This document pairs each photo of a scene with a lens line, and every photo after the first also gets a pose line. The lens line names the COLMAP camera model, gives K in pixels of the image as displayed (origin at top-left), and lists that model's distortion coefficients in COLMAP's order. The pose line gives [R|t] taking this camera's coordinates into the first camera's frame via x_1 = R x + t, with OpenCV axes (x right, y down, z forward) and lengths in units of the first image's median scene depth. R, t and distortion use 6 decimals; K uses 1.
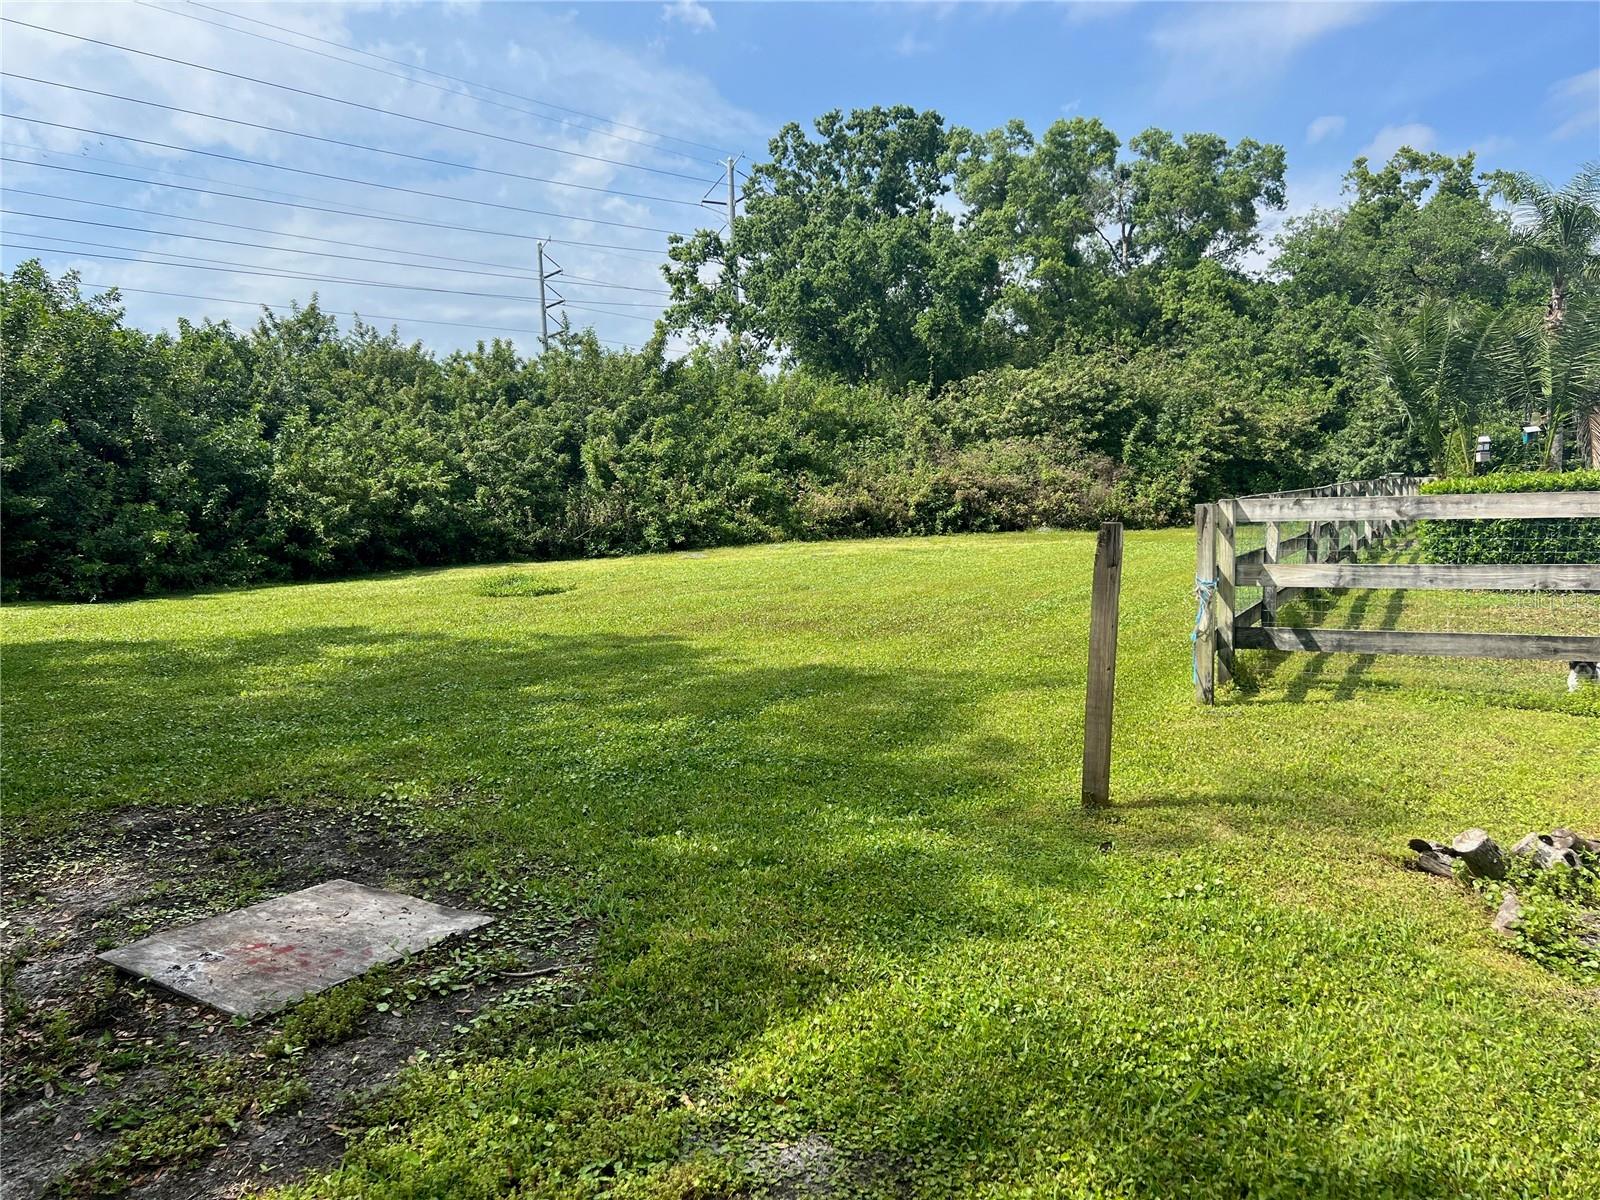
lens RADIAL K [[1201.5, 0, 800.0], [0, 1201.5, 605.8], [0, 0, 1]] dist [0.049001, -0.050233]
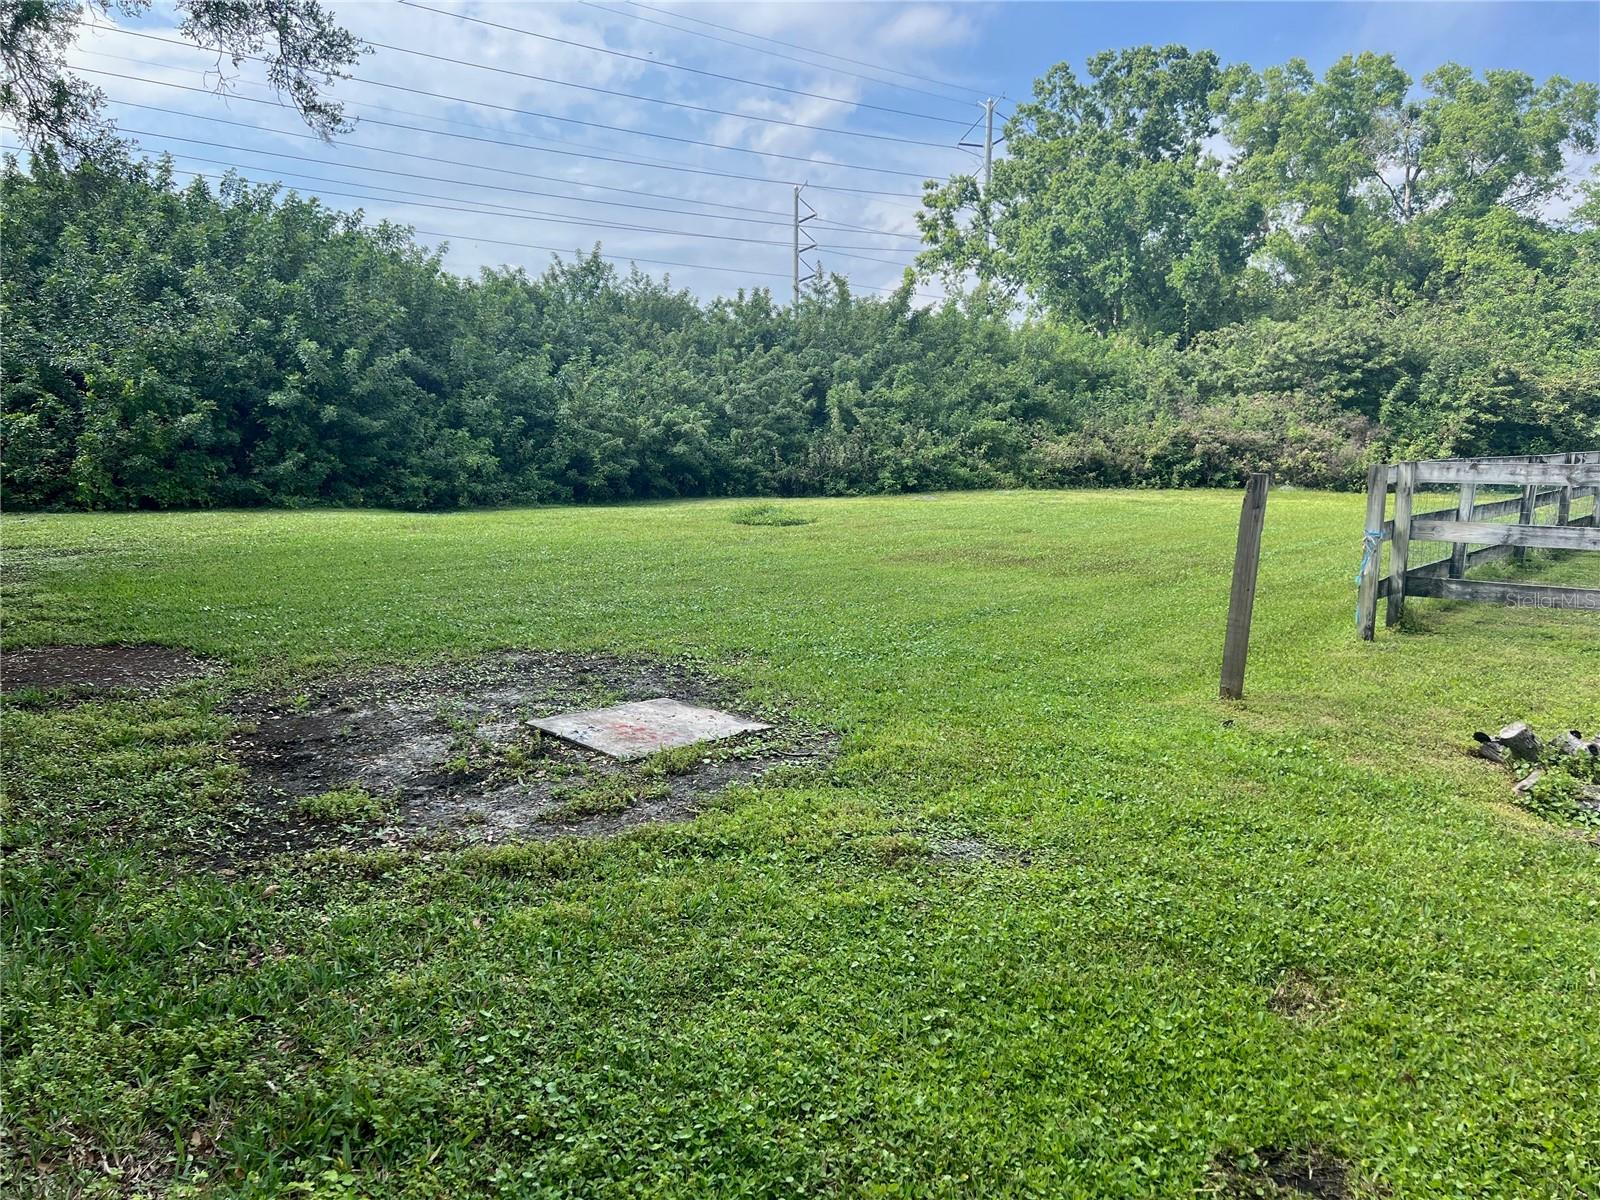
lens RADIAL K [[1201.5, 0, 745.1], [0, 1201.5, 635.6], [0, 0, 1]] dist [0.049001, -0.050233]
pose [[0.971031, 0.074434, -0.227067, 0.007096], [-0.058326, 0.995335, 0.076852, 0.006734], [0.231728, -0.061382, 0.970842, -0.074035]]
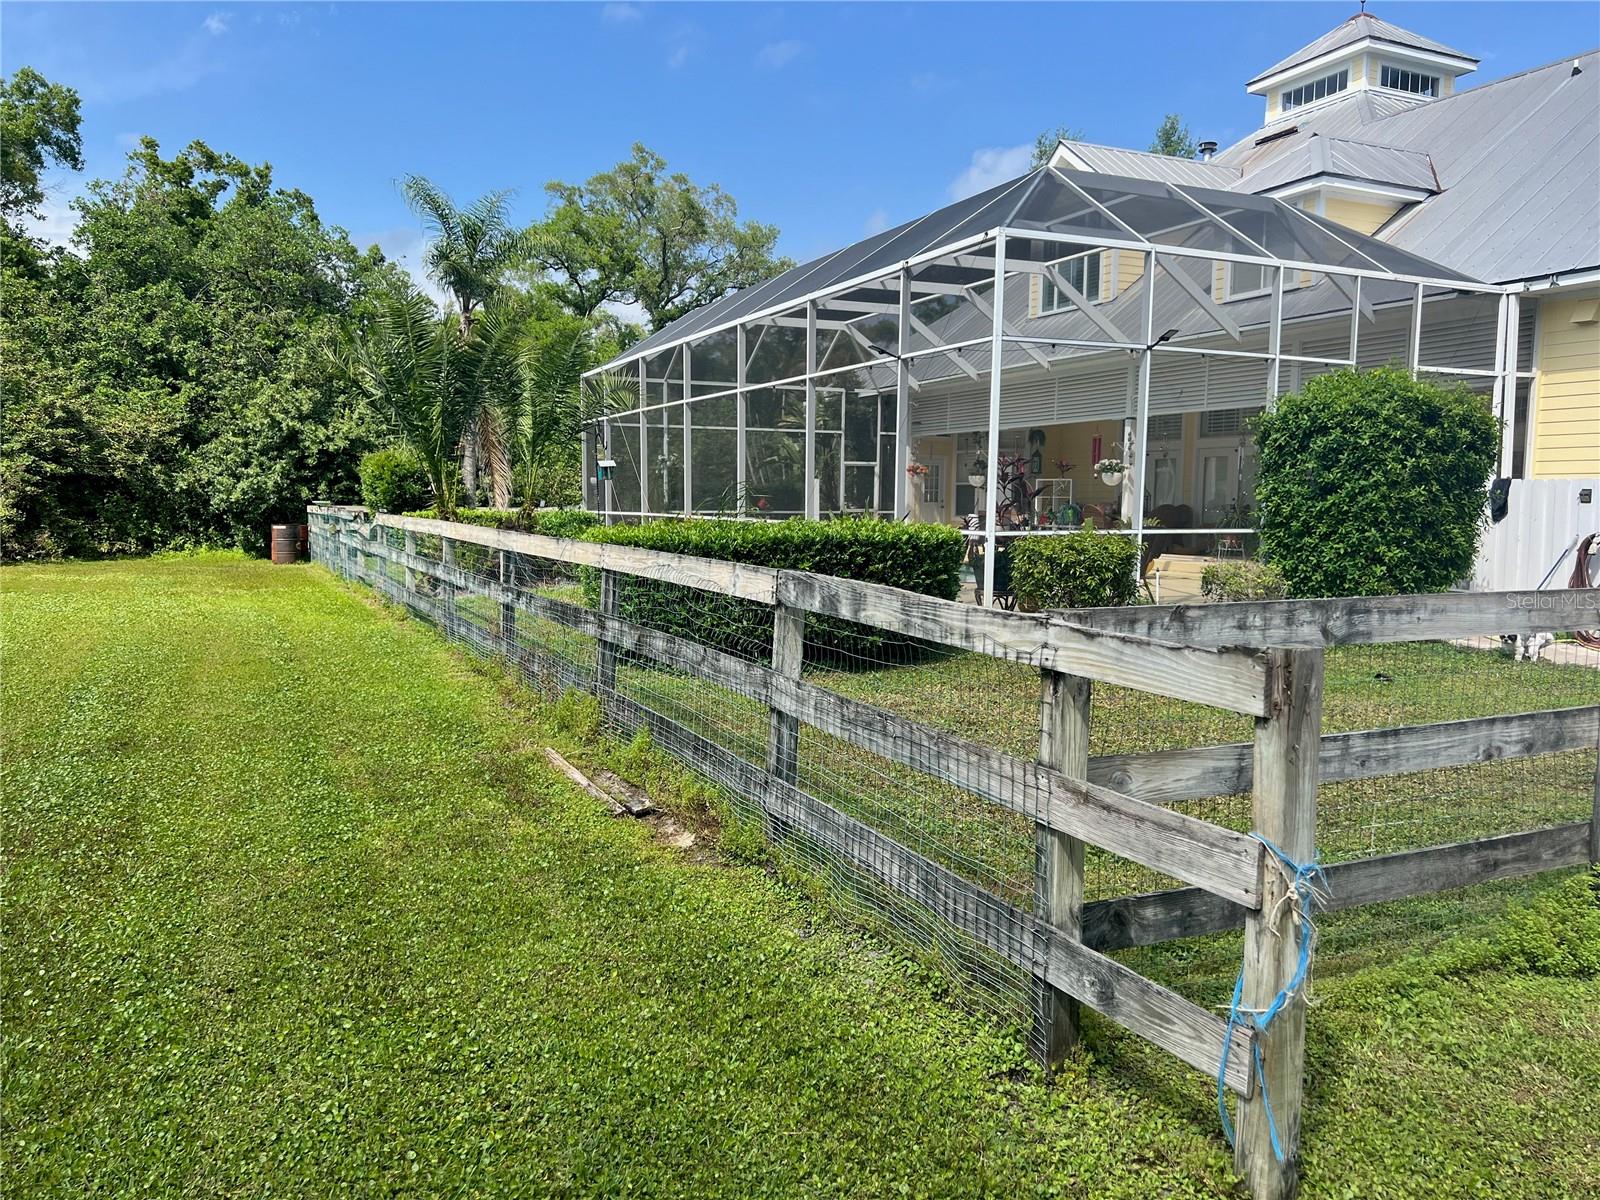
lens RADIAL K [[1201.5, 0, 796.4], [0, 1201.5, 598.5], [0, 0, 1]] dist [0.049001, -0.050233]
pose [[0.573910, -0.037529, 0.818058, -0.006460], [0.055271, 0.998447, 0.007029, -0.021050], [-0.817051, 0.041181, 0.575093, 0.177345]]
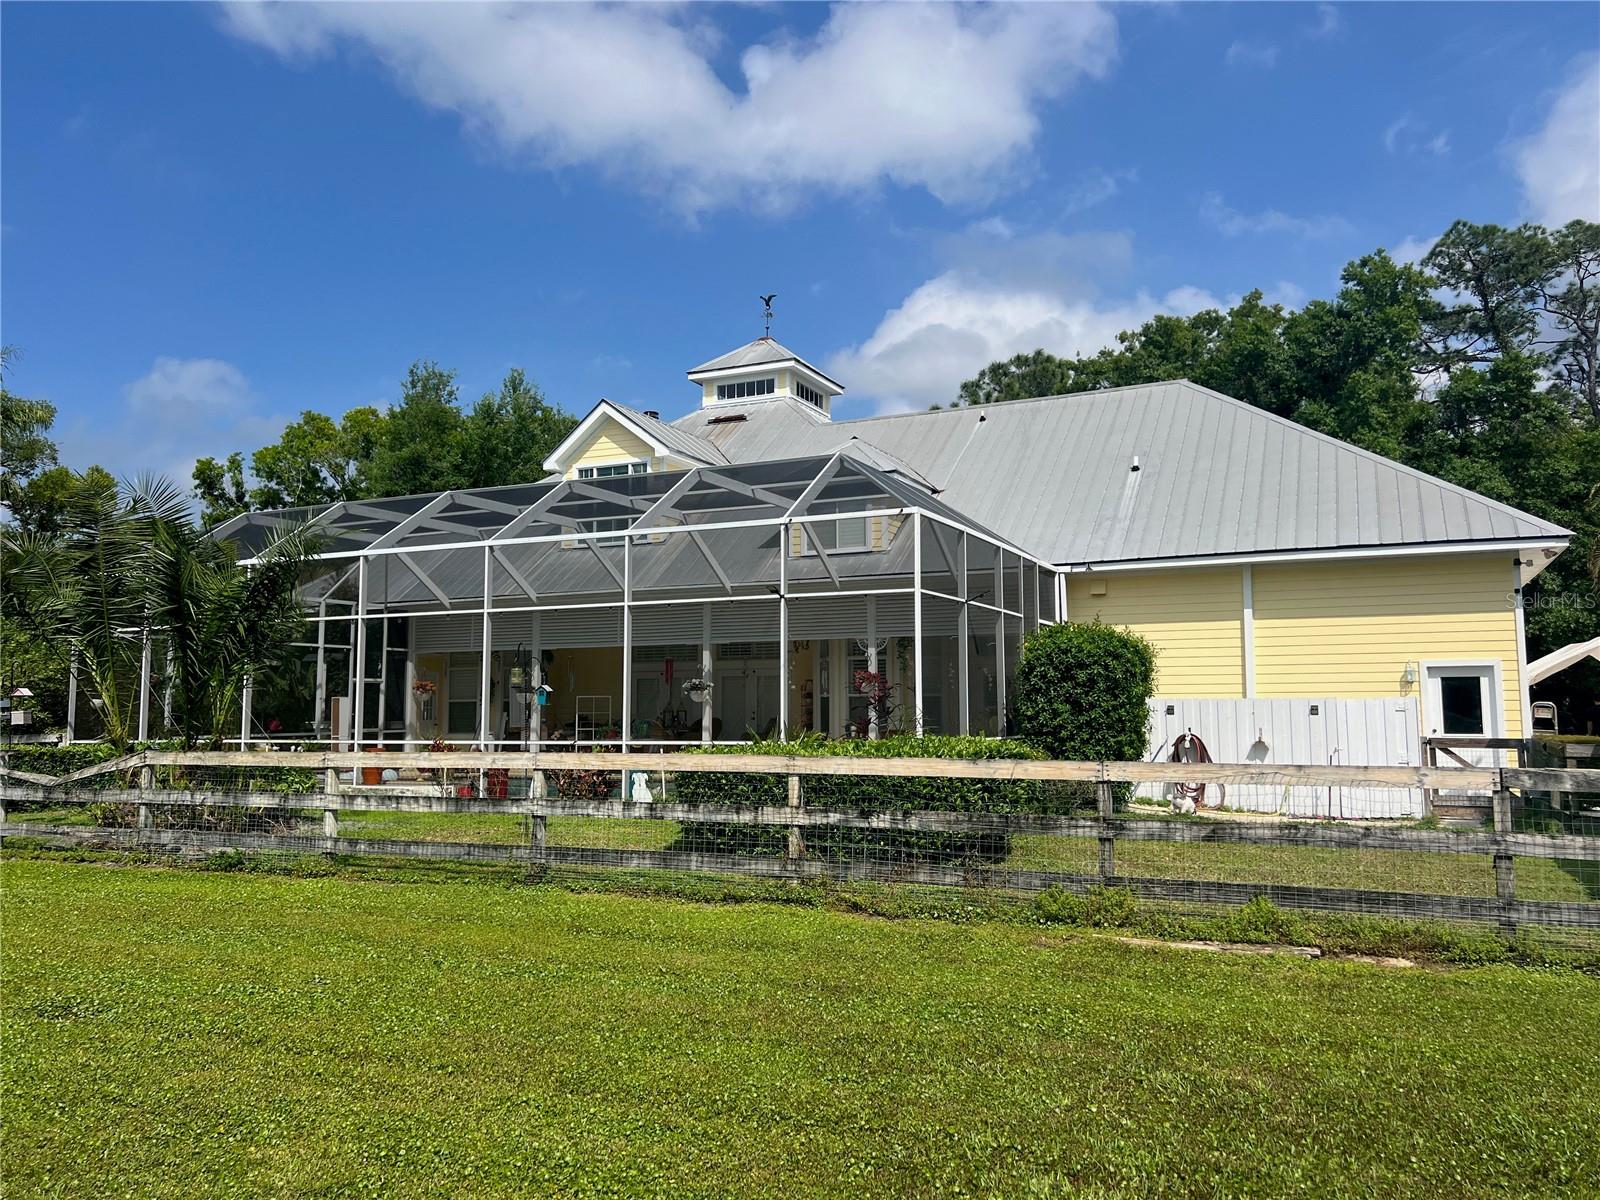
lens RADIAL K [[1201.5, 0, 789.8], [0, 1201.5, 596.3], [0, 0, 1]] dist [0.049001, -0.050233]
pose [[-0.087621, 0.118844, 0.989039, -0.037062], [0.105479, 0.988383, -0.109421, -0.027793], [-0.990554, 0.094736, -0.099139, 0.244404]]
